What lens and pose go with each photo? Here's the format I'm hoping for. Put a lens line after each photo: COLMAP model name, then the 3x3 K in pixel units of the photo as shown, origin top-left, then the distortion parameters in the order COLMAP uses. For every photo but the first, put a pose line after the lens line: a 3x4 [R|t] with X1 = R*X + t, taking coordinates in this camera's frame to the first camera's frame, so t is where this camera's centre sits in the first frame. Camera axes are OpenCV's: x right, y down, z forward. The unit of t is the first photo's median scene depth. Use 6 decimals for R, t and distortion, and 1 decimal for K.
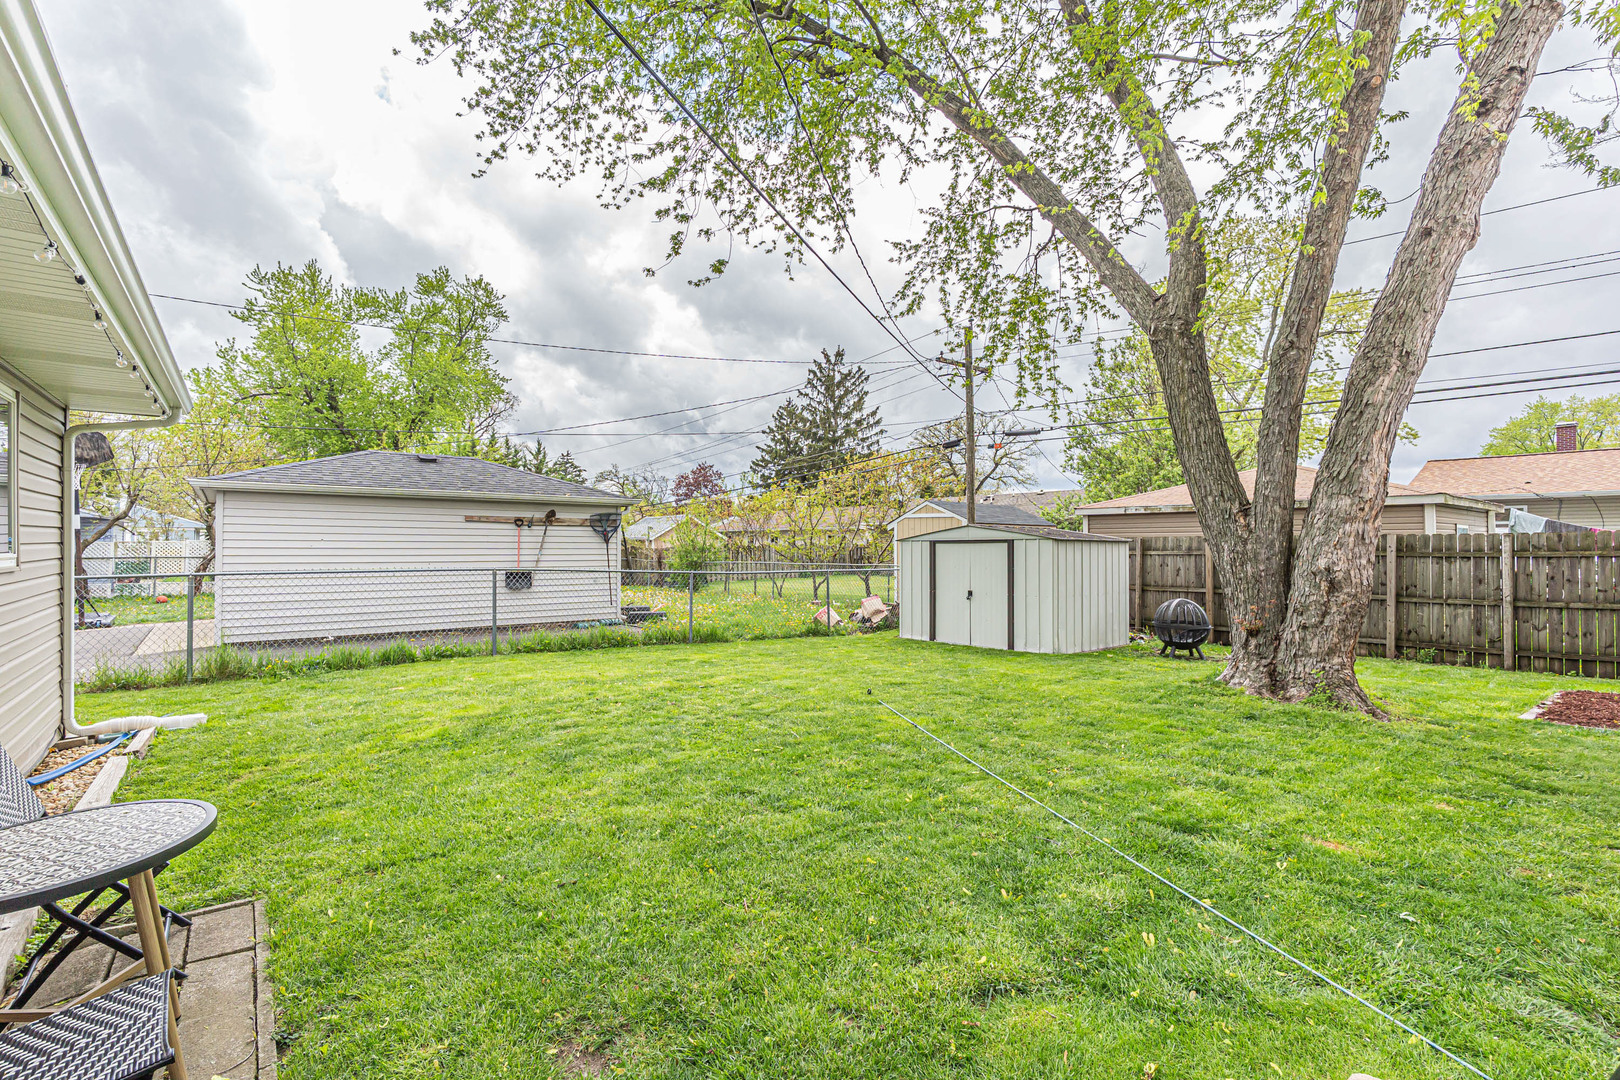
lens RADIAL K [[716.2, 0, 797.9], [0, 716.2, 540.5], [0, 0, 1]] dist [-0.004978, -0.000803]
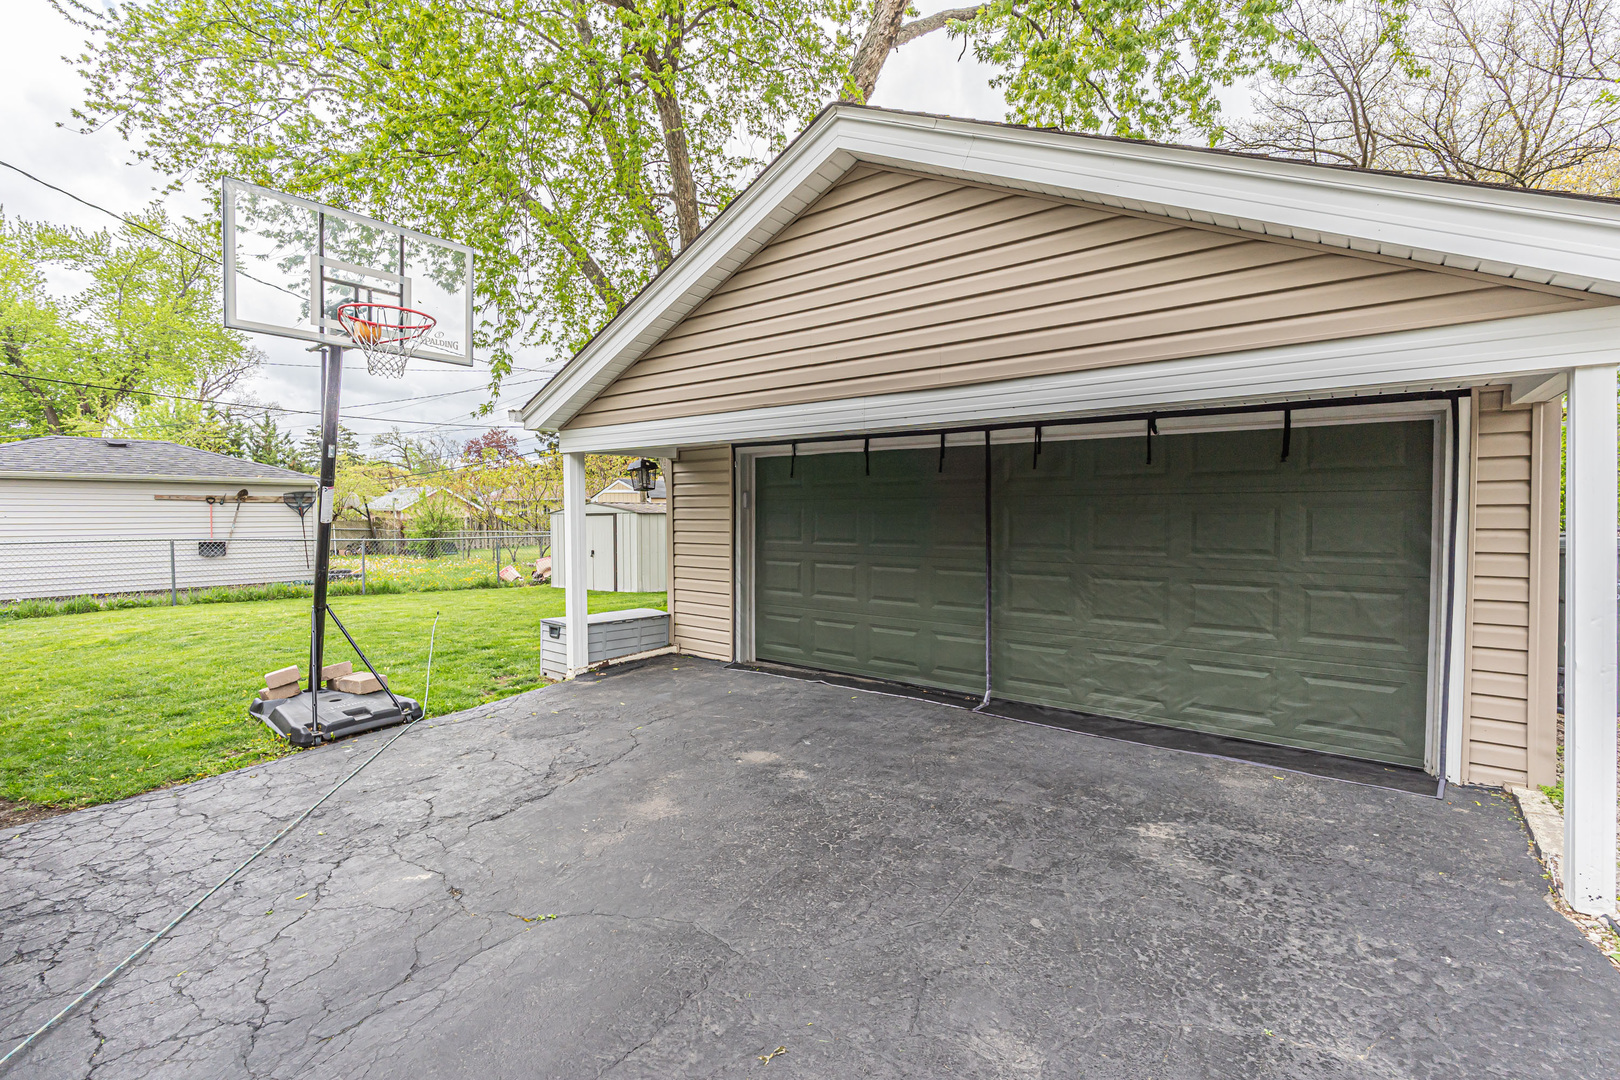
lens RADIAL K [[708.7, 0, 810.0], [0, 708.7, 540.0], [0, 0, 1]] dist [-0.026684, 0.006986]
pose [[0.963083, -0.014839, 0.268795, 0.248022], [0.002605, 0.998947, 0.045814, -0.009499], [-0.269192, -0.043423, 0.962107, -0.370850]]
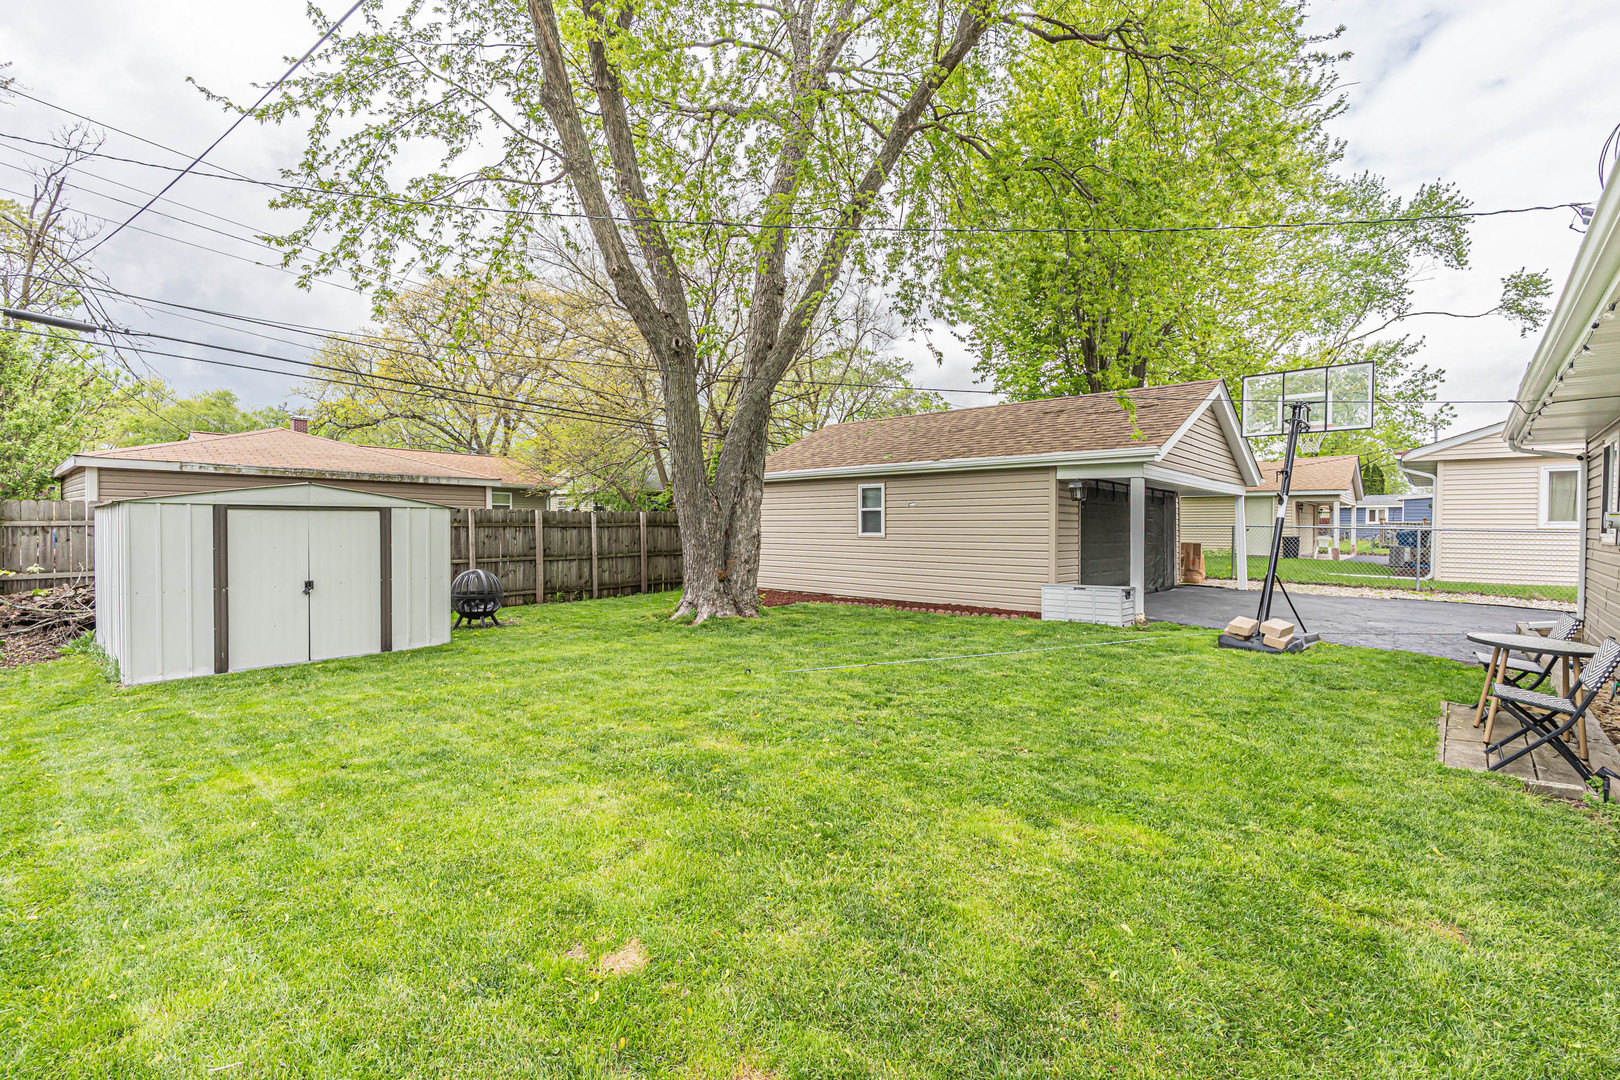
lens RADIAL K [[716.2, 0, 797.9], [0, 716.2, 540.5], [0, 0, 1]] dist [-0.004978, -0.000803]
pose [[-0.167312, -0.023514, 0.985624, -0.450553], [-0.019546, 0.999598, 0.020529, 0.007973], [-0.985710, -0.015830, -0.167704, 0.587586]]
